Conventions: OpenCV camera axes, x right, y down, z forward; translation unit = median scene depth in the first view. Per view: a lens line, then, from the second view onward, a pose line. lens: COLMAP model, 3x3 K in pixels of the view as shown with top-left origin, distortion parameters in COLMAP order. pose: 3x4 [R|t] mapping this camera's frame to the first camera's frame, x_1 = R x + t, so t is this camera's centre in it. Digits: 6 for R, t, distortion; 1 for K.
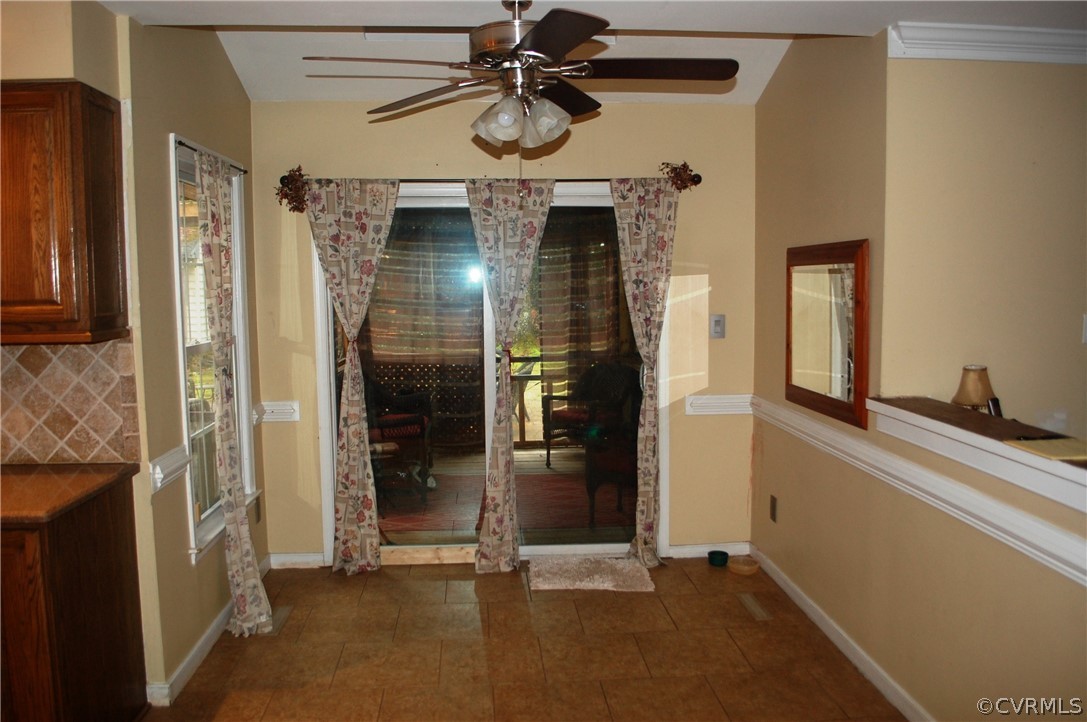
lens RADIAL K [[858.9, 0, 543.0], [0, 858.9, 367.6], [0, 0, 1]] dist [-0.087208, 0.023422]
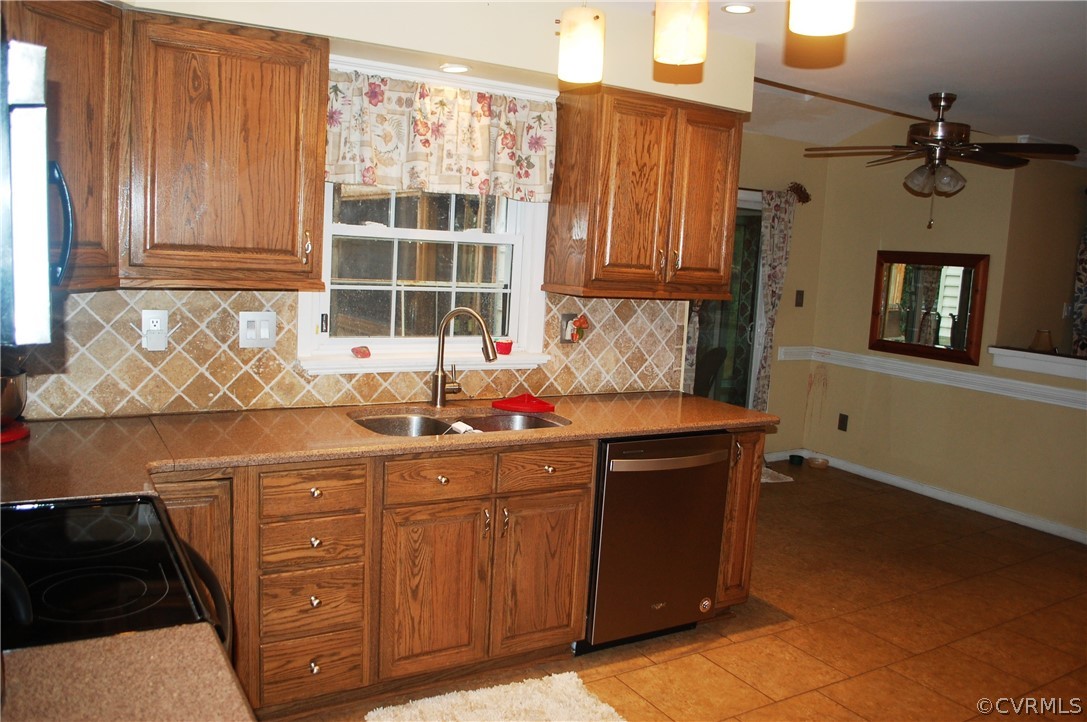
lens RADIAL K [[858.9, 0, 535.5], [0, 858.9, 365.8], [0, 0, 1]] dist [-0.087208, 0.023422]
pose [[0.885972, 0.000103, 0.463738, -1.326061], [-0.022026, 0.998881, 0.041858, 0.022522], [-0.463215, -0.047300, 0.884983, -0.099672]]
